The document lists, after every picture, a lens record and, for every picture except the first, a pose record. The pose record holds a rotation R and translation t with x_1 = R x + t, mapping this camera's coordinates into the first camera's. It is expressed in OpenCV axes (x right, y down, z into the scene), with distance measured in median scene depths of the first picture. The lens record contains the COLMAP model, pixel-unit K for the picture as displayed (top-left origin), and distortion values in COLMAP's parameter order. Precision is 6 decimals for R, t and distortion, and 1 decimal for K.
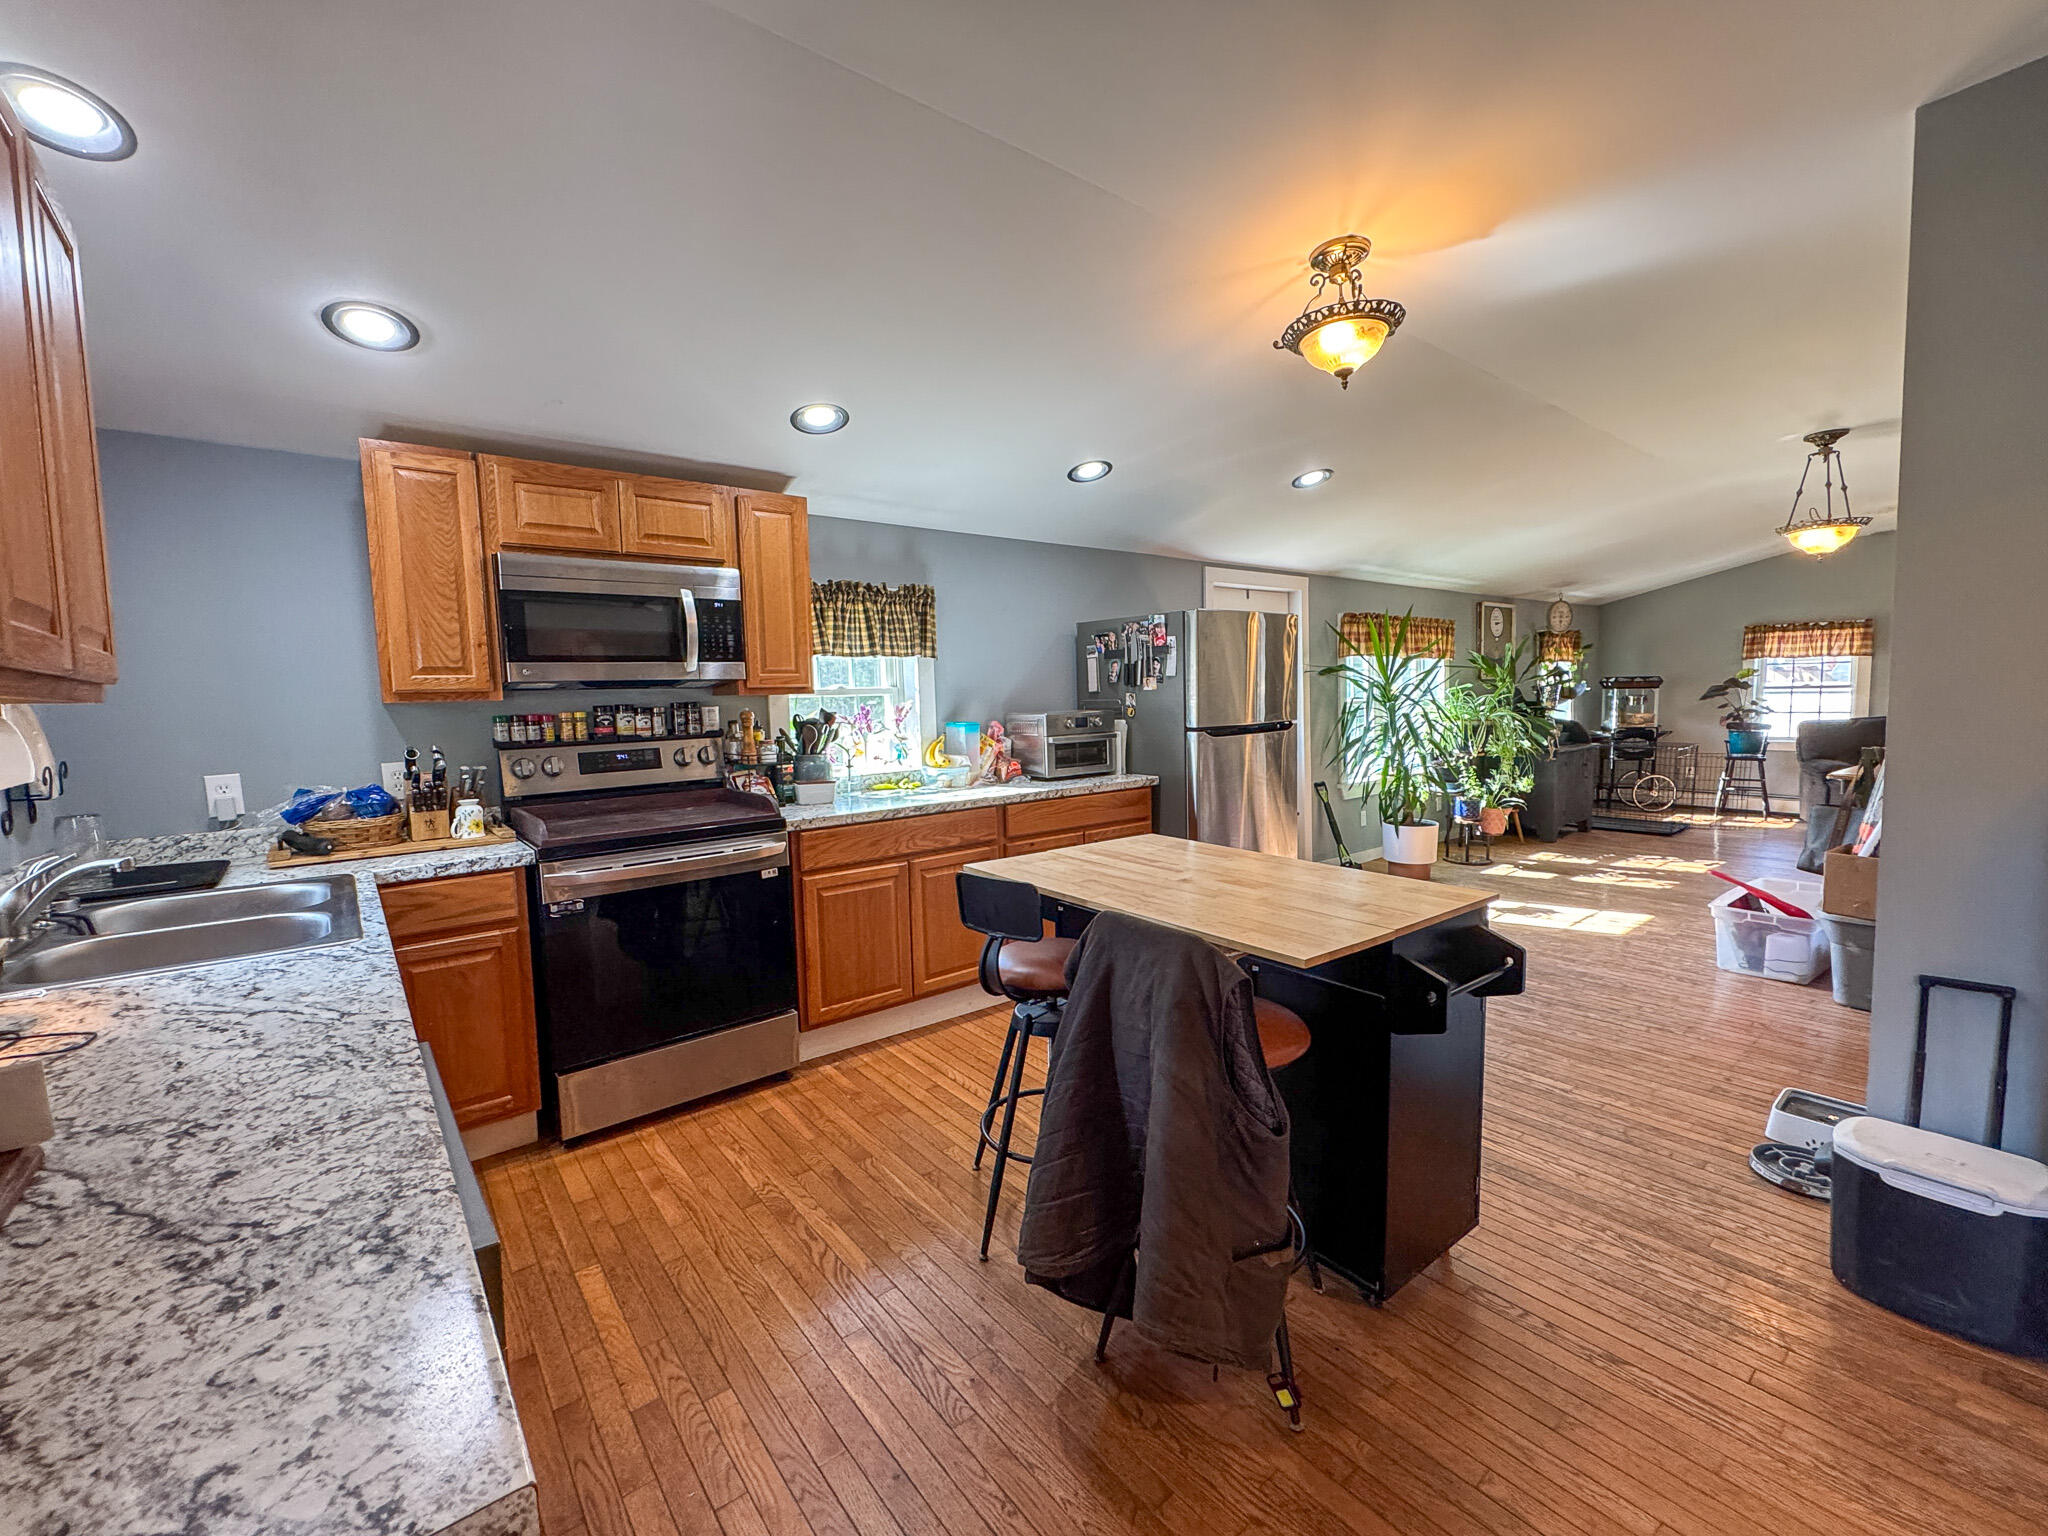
lens RADIAL K [[843.4, 0, 1024.0], [0, 843.4, 768.0], [0, 0, 1]] dist [-0.002888, -0.000030]
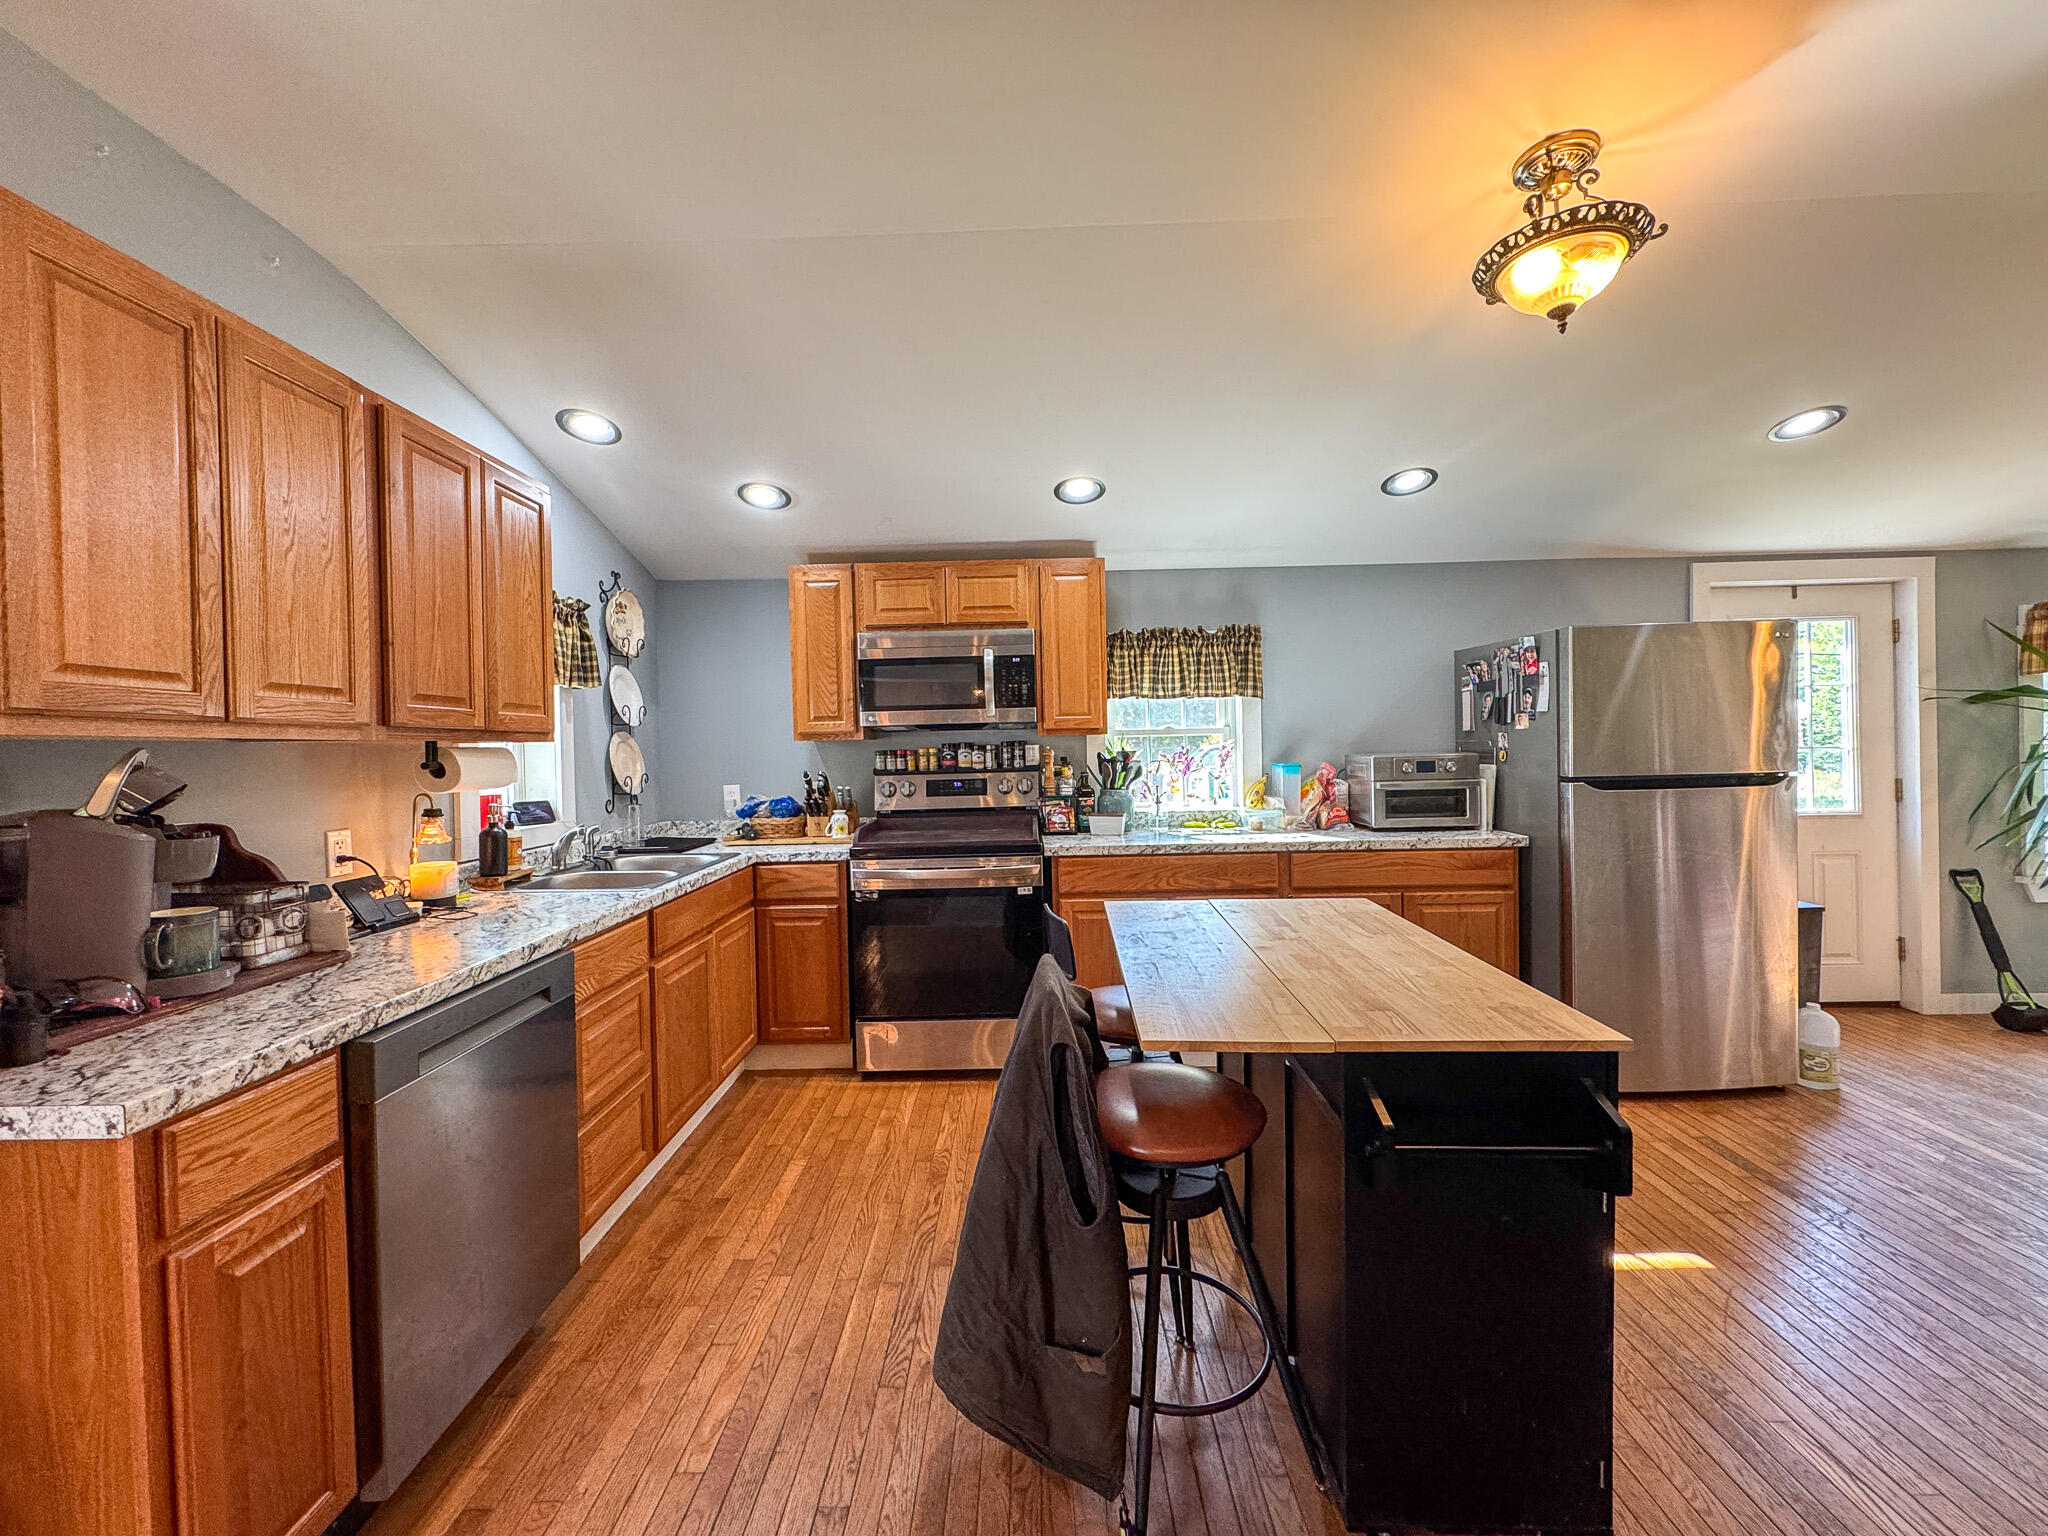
lens RADIAL K [[822.5, 0, 1024.0], [0, 822.5, 768.0], [0, 0, 1]] dist [-0.008139, 0.000194]
pose [[0.769786, 0.027343, -0.637716, 0.361310], [-0.053836, 0.998303, -0.022182, -0.015050], [0.636027, 0.051407, 0.769952, 0.114736]]
